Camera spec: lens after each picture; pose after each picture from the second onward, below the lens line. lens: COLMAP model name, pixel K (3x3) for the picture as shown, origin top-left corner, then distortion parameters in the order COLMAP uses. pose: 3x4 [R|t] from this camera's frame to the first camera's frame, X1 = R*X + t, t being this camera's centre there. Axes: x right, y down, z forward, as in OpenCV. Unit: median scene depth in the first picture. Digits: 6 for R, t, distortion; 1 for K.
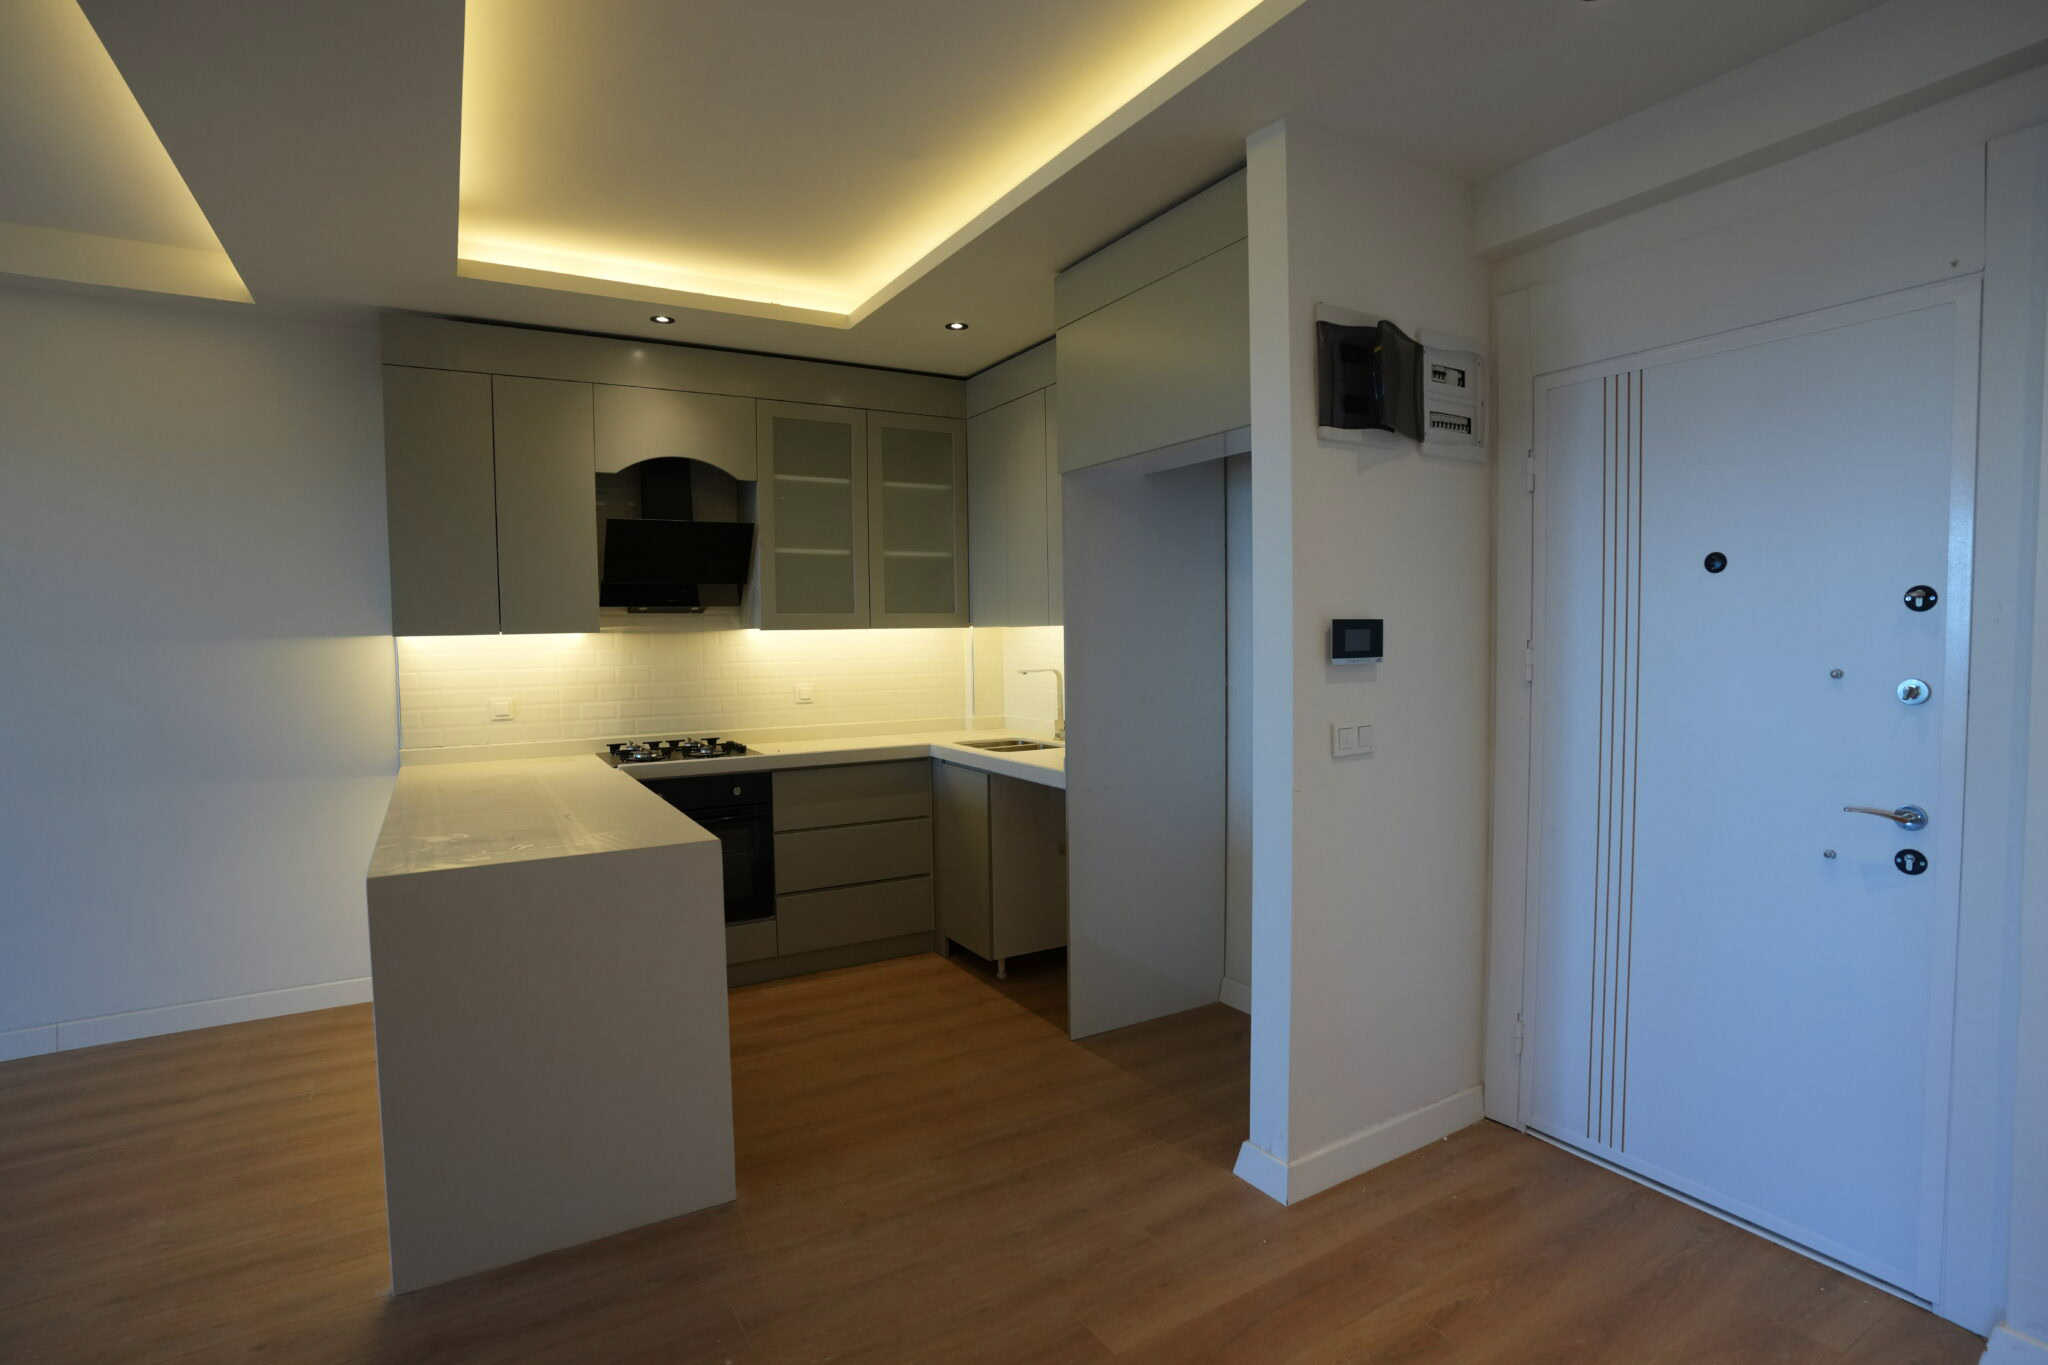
lens RADIAL K [[995.3, 0, 1020.3], [0, 995.3, 677.2], [0, 0, 1]] dist [-0.081737, 0.036593]
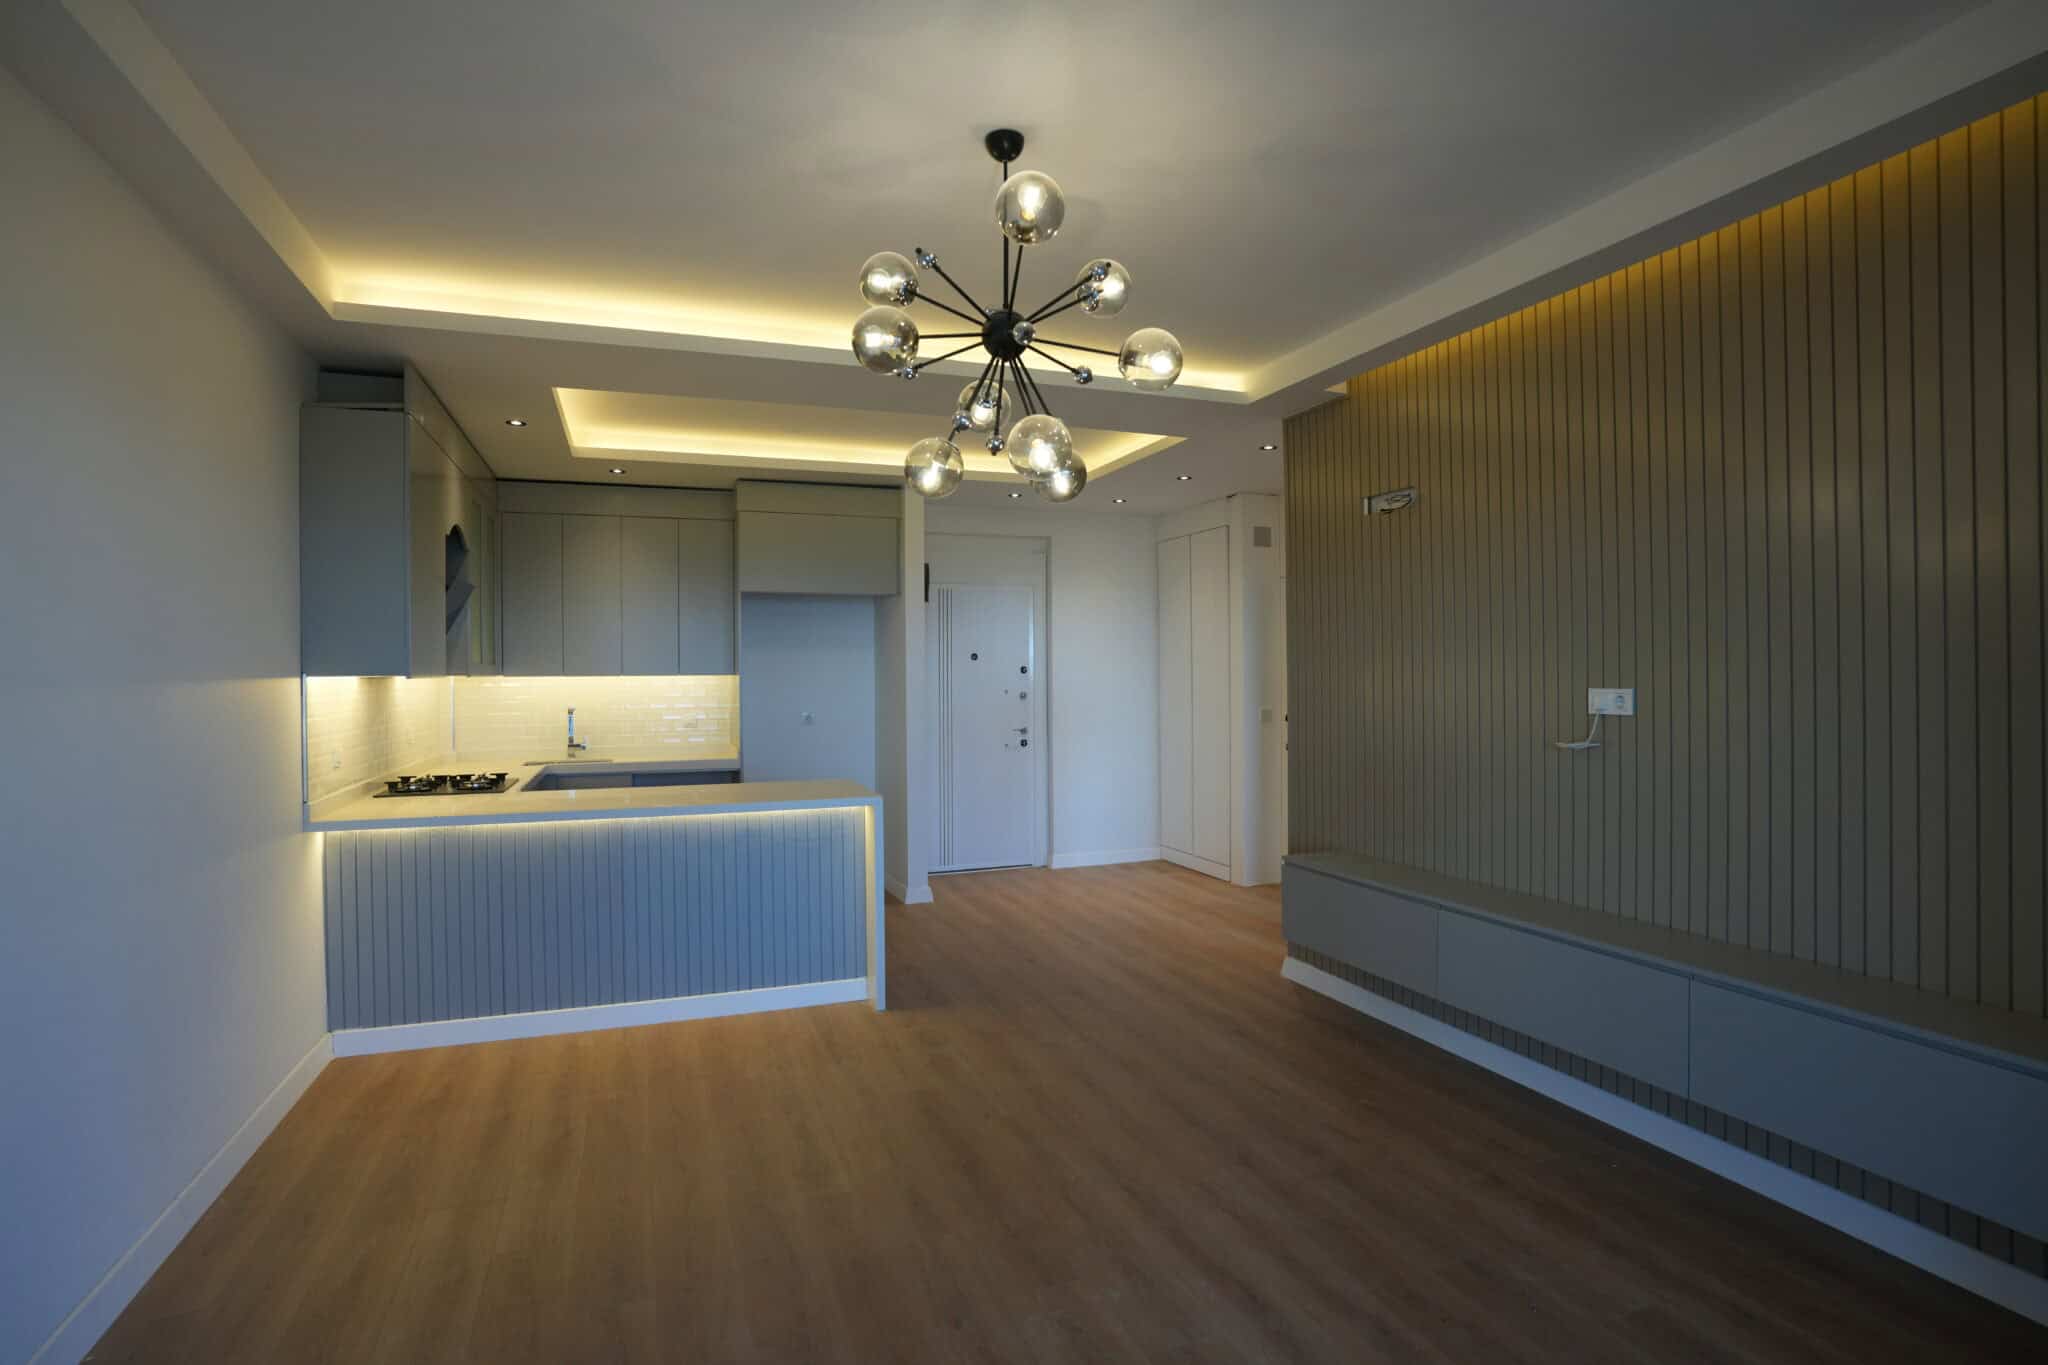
lens RADIAL K [[995.3, 0, 1020.3], [0, 995.3, 677.2], [0, 0, 1]] dist [-0.081737, 0.036593]
pose [[0.174307, 0.009170, 0.984649, -1.571398], [0.049461, 0.998613, -0.018056, 0.007702], [-0.983448, 0.051849, 0.173611, 0.199970]]
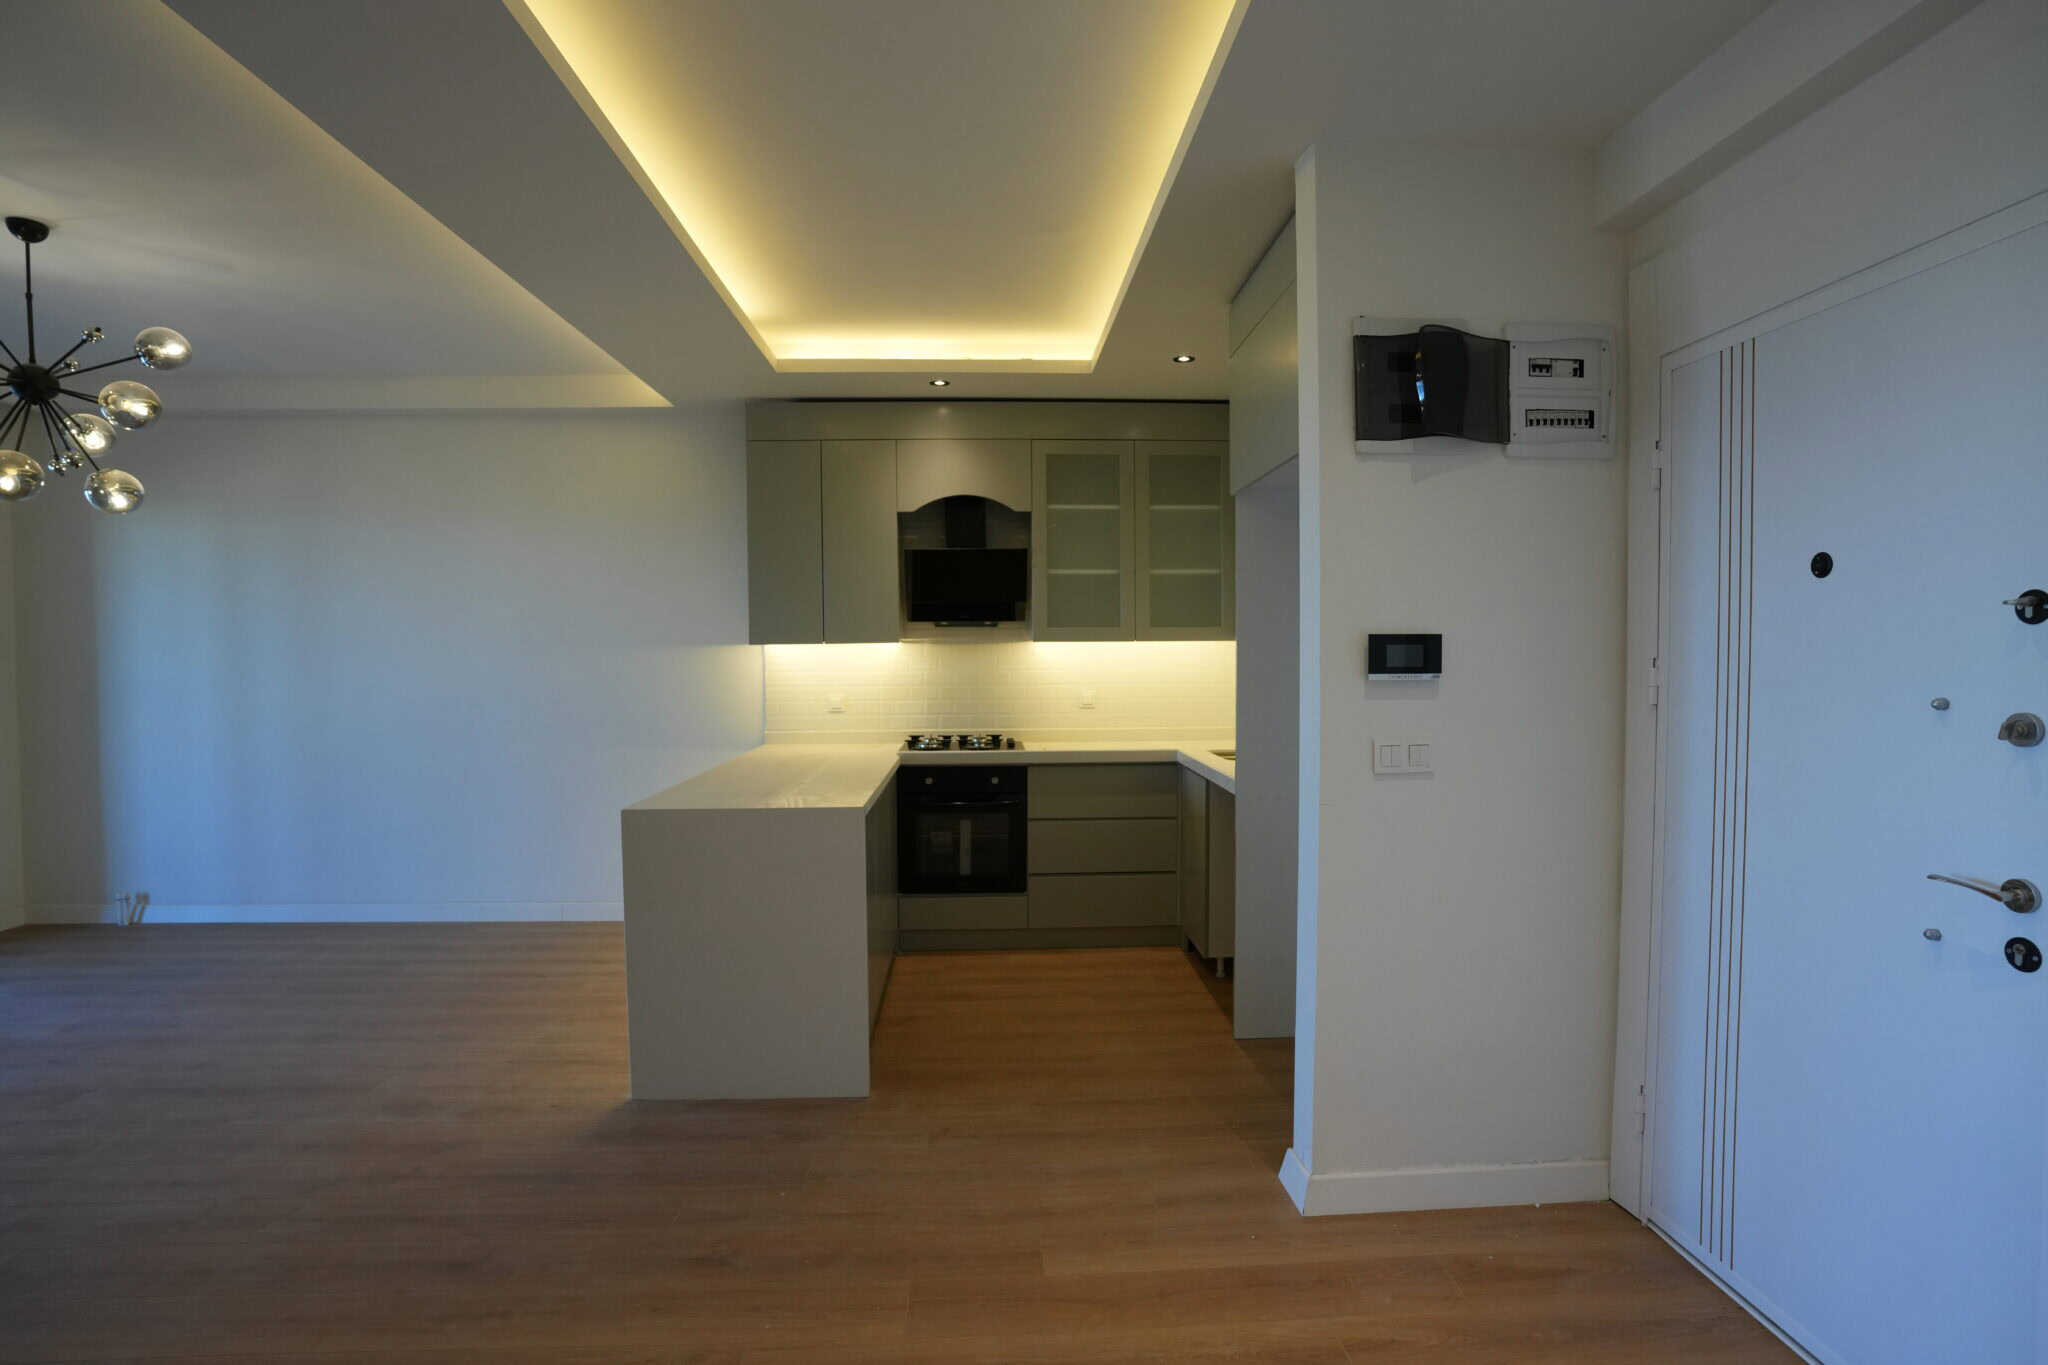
lens RADIAL K [[995.3, 0, 1020.3], [0, 995.3, 677.2], [0, 0, 1]] dist [-0.081737, 0.036593]
pose [[0.883197, 0.021251, -0.468521, 0.332156], [-0.026839, 0.999626, -0.005254, -0.000693], [0.468234, 0.017215, 0.883437, -0.025232]]
